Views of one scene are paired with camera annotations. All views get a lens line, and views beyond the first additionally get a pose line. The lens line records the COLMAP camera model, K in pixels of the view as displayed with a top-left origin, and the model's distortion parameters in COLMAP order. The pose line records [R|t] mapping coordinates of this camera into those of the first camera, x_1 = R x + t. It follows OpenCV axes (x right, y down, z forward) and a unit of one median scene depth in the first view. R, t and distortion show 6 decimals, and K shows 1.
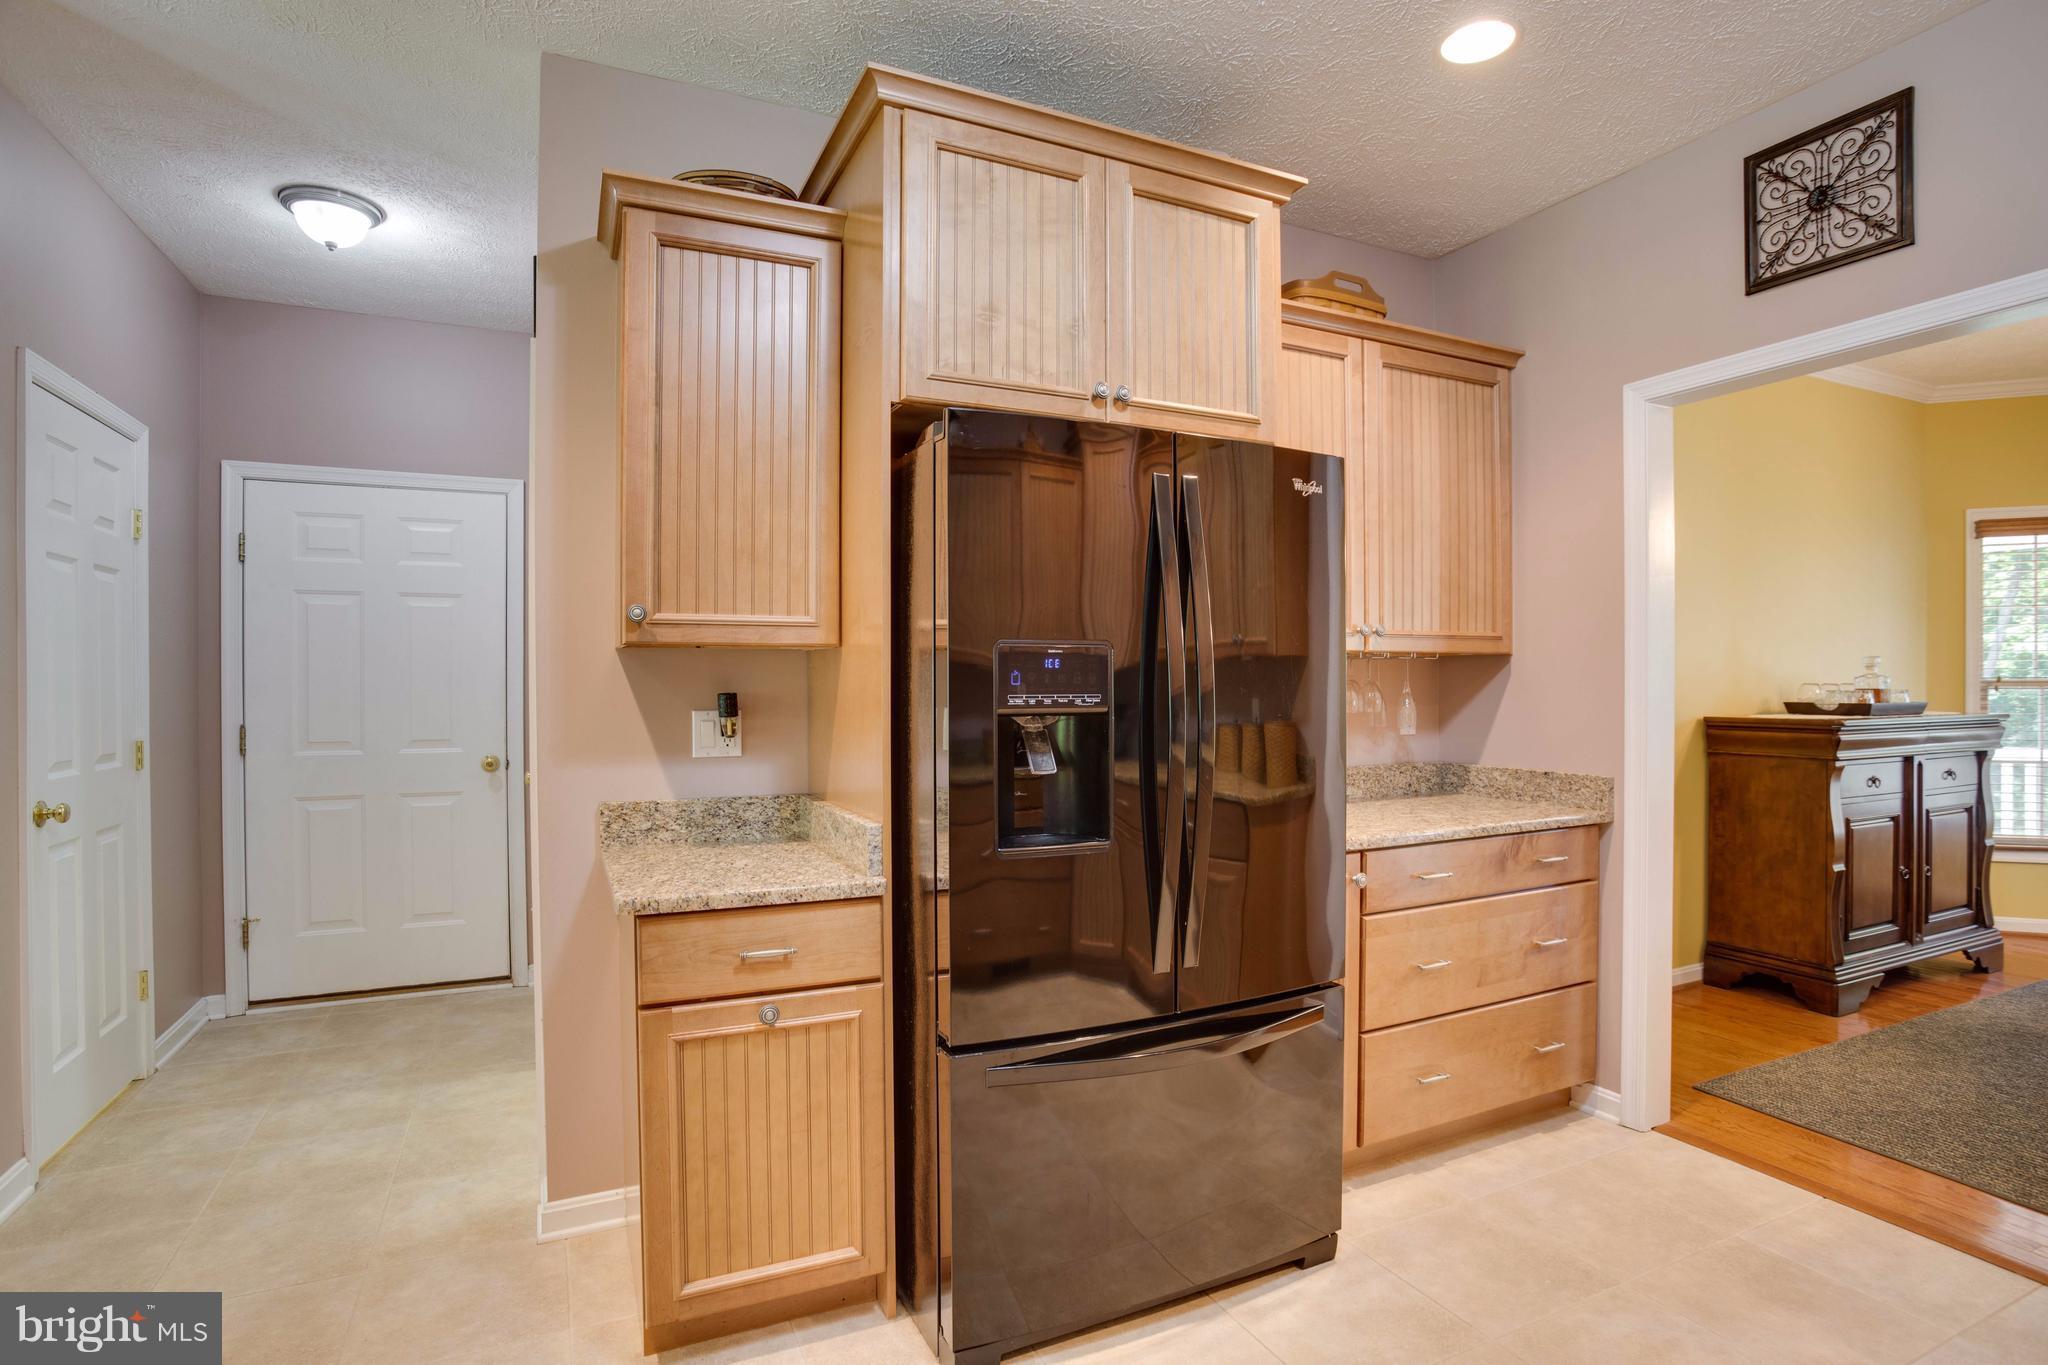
lens RADIAL K [[996.2, 0, 992.5], [0, 996.2, 675.9], [0, 0, 1]] dist [-0.068954, 0.026908]
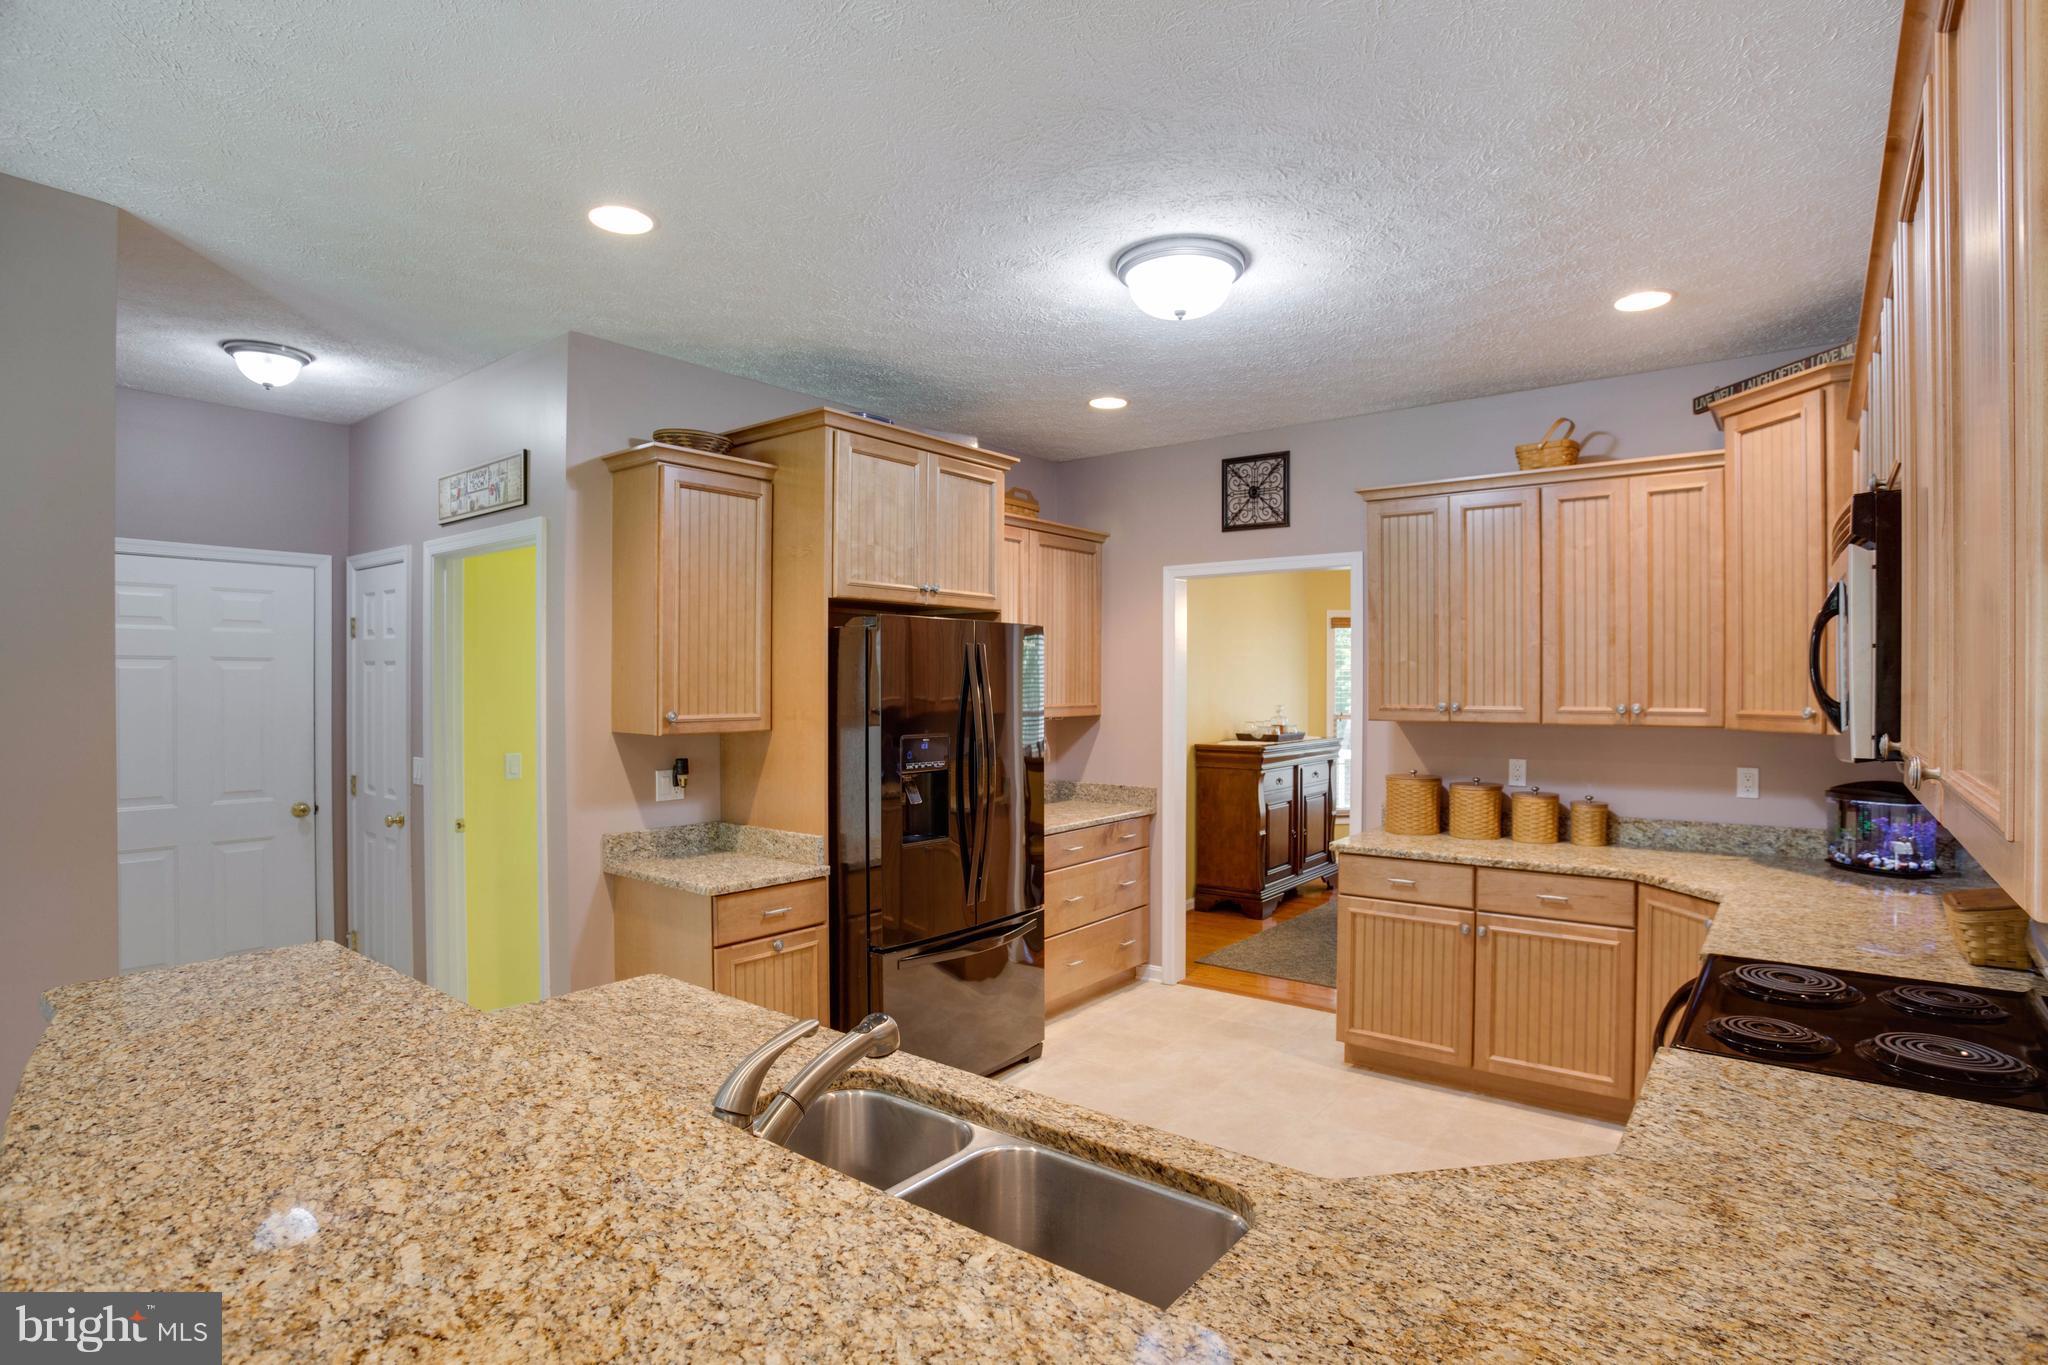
lens RADIAL K [[996.2, 0, 992.5], [0, 996.2, 675.9], [0, 0, 1]] dist [-0.068954, 0.026908]
pose [[0.900417, 0.006128, 0.434985, -0.419450], [-0.003035, 0.999965, -0.007804, -0.084703], [-0.435018, 0.005707, 0.900404, -0.500484]]
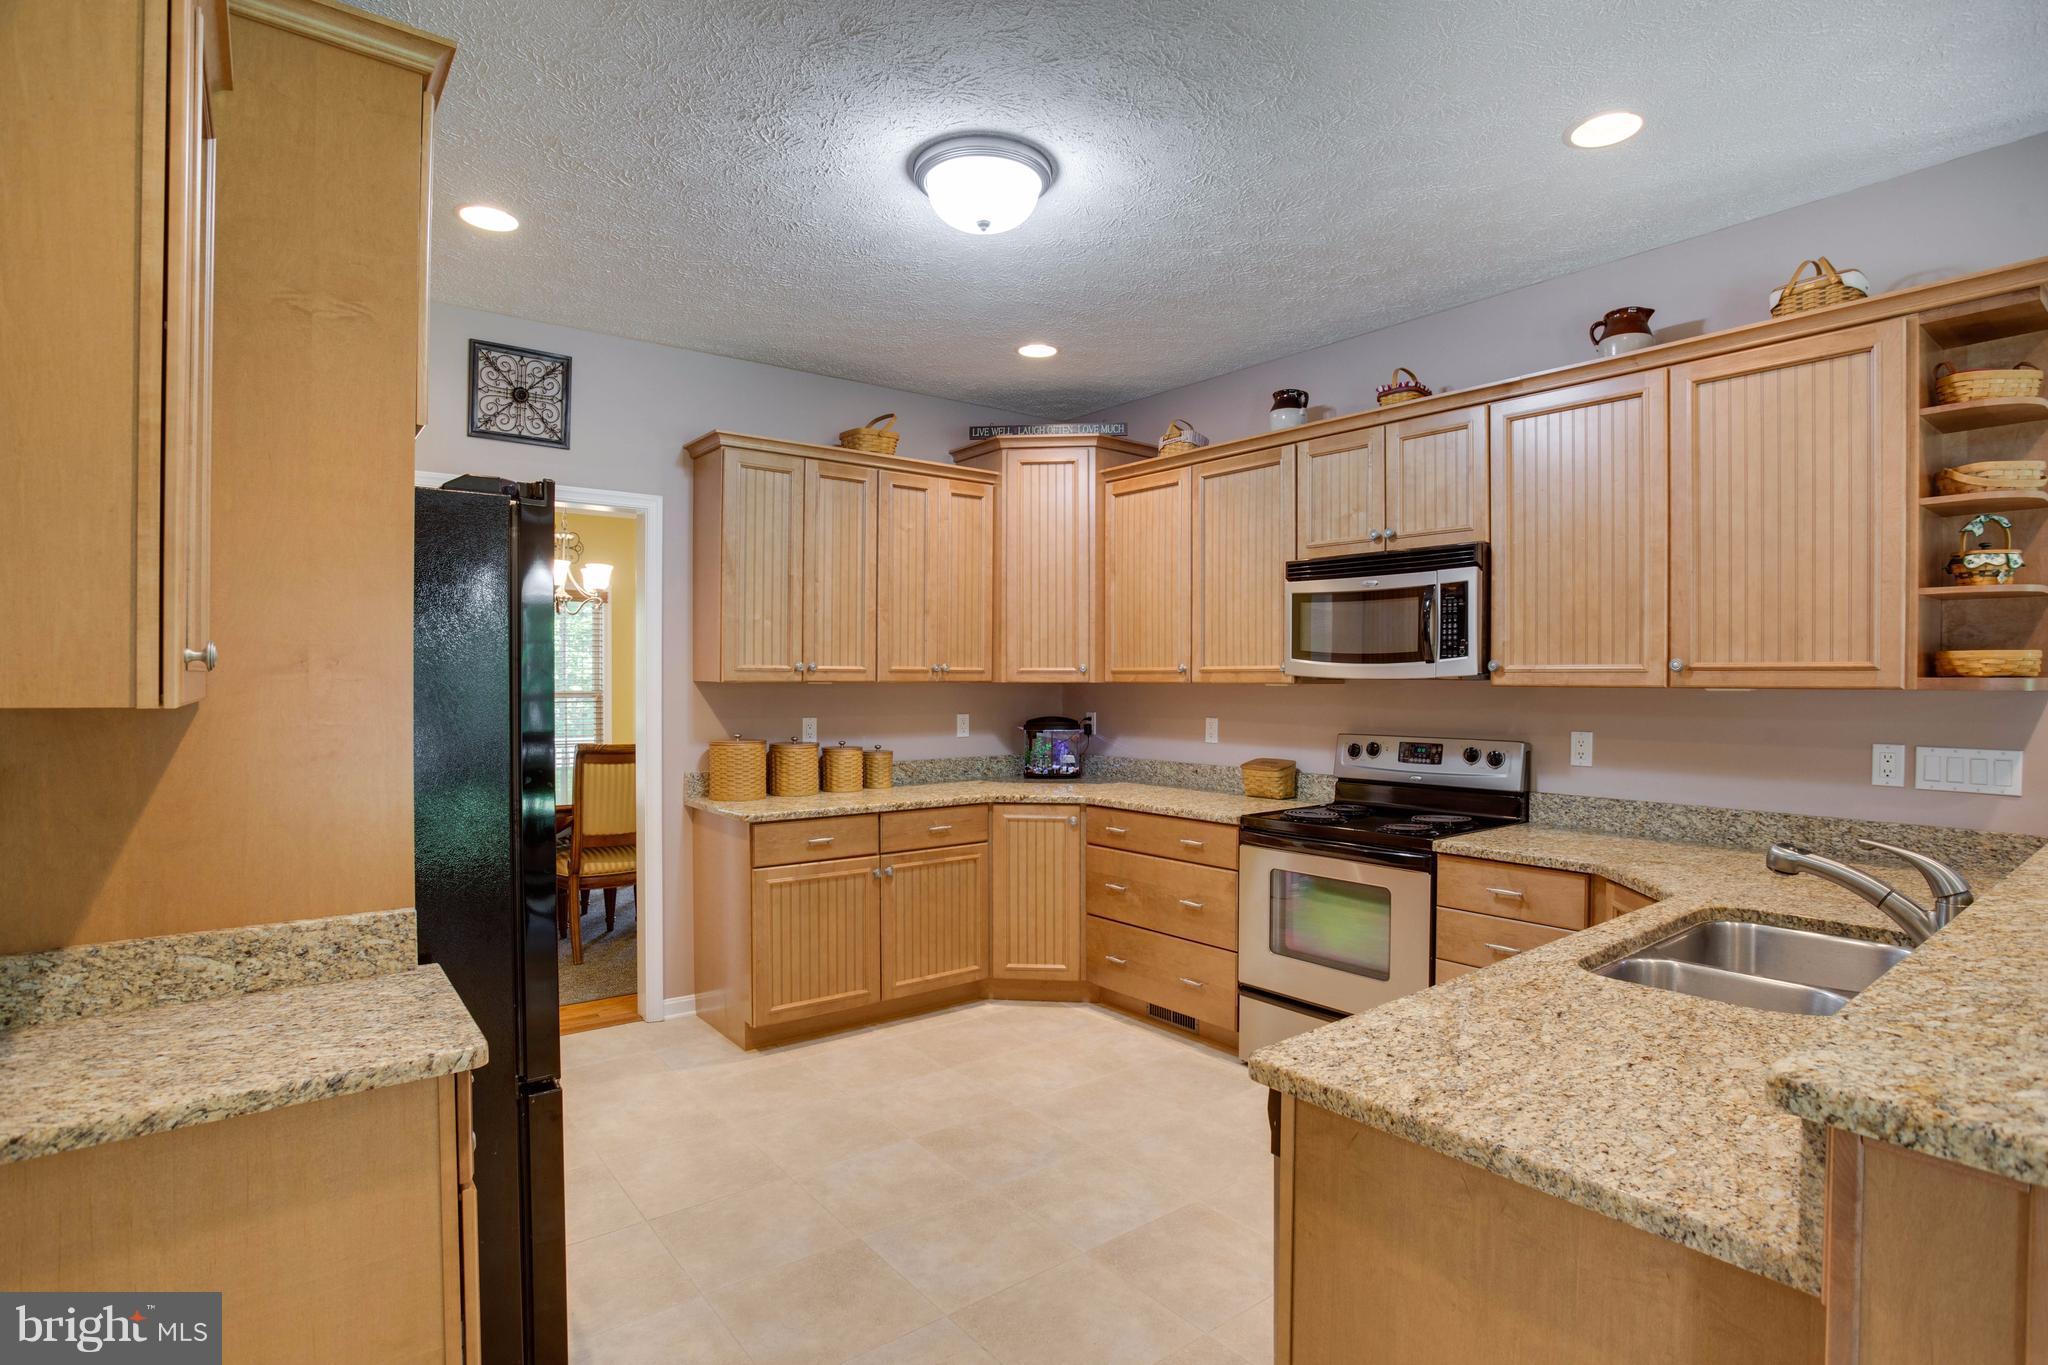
lens RADIAL K [[1043.6, 0, 1024.0], [0, 1043.6, 682.5], [0, 0, 1]] dist [-0.077944, 0.033314]
pose [[-0.216951, -0.001250, 0.976182, -0.753046], [-0.003831, 0.999993, 0.000429, -0.034452], [-0.976175, -0.003647, -0.216954, 0.465718]]
